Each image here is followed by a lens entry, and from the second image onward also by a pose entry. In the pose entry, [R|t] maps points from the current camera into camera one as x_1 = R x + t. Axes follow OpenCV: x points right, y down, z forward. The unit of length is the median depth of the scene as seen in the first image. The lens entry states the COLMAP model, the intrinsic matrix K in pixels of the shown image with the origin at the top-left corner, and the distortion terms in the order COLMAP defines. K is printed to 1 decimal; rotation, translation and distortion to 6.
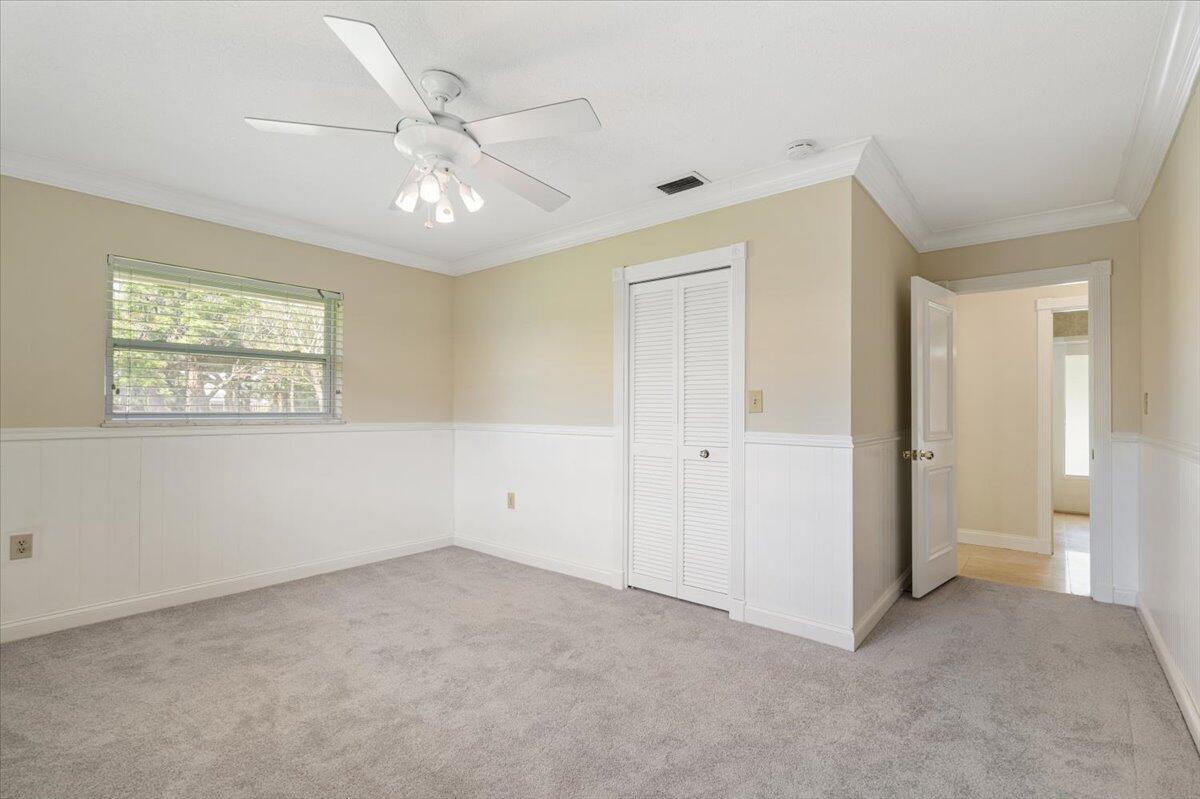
lens RADIAL K [[547.5, 0, 601.1], [0, 547.5, 404.9], [0, 0, 1]] dist [0.005001, 0.000212]
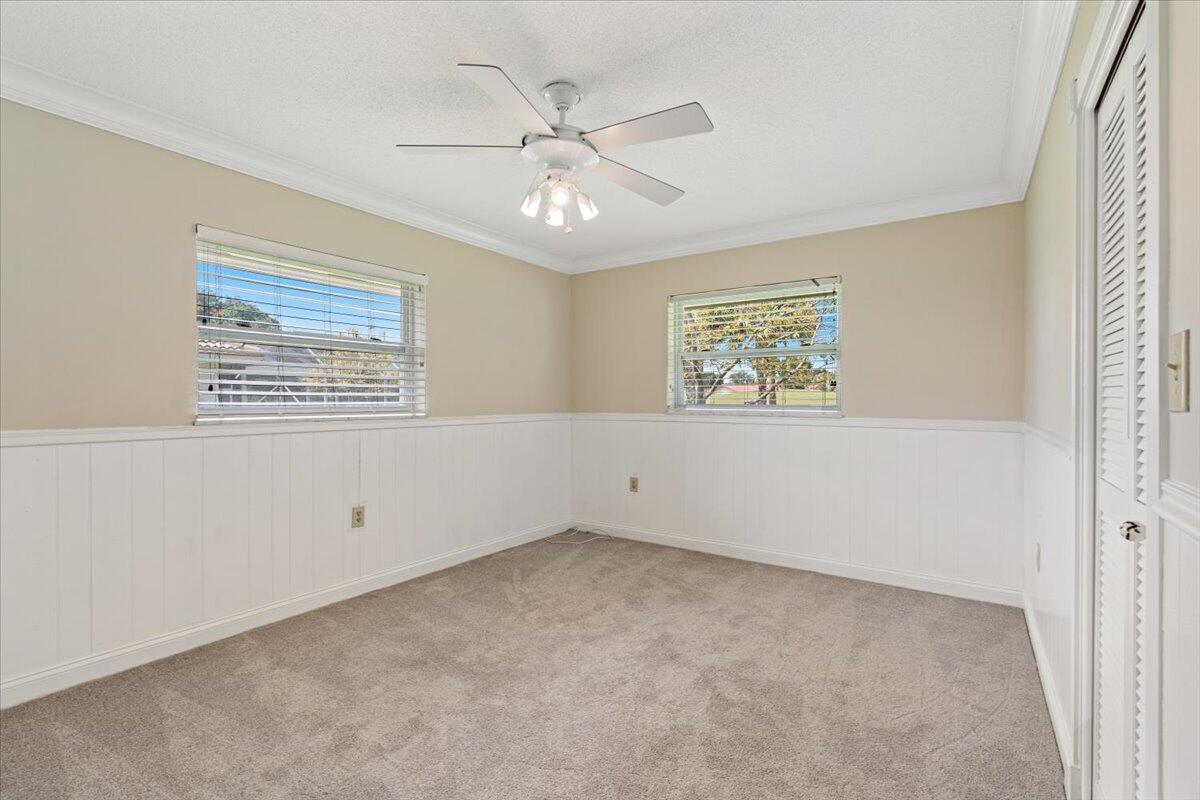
lens RADIAL K [[547.5, 0, 599.9], [0, 547.5, 399.3], [0, 0, 1]] dist [0.005001, 0.000212]
pose [[0.094685, -0.004380, -0.995498, 0.539639], [0.006310, 0.999973, -0.003799, 0.005602], [0.995487, -0.005922, 0.094711, 0.681688]]
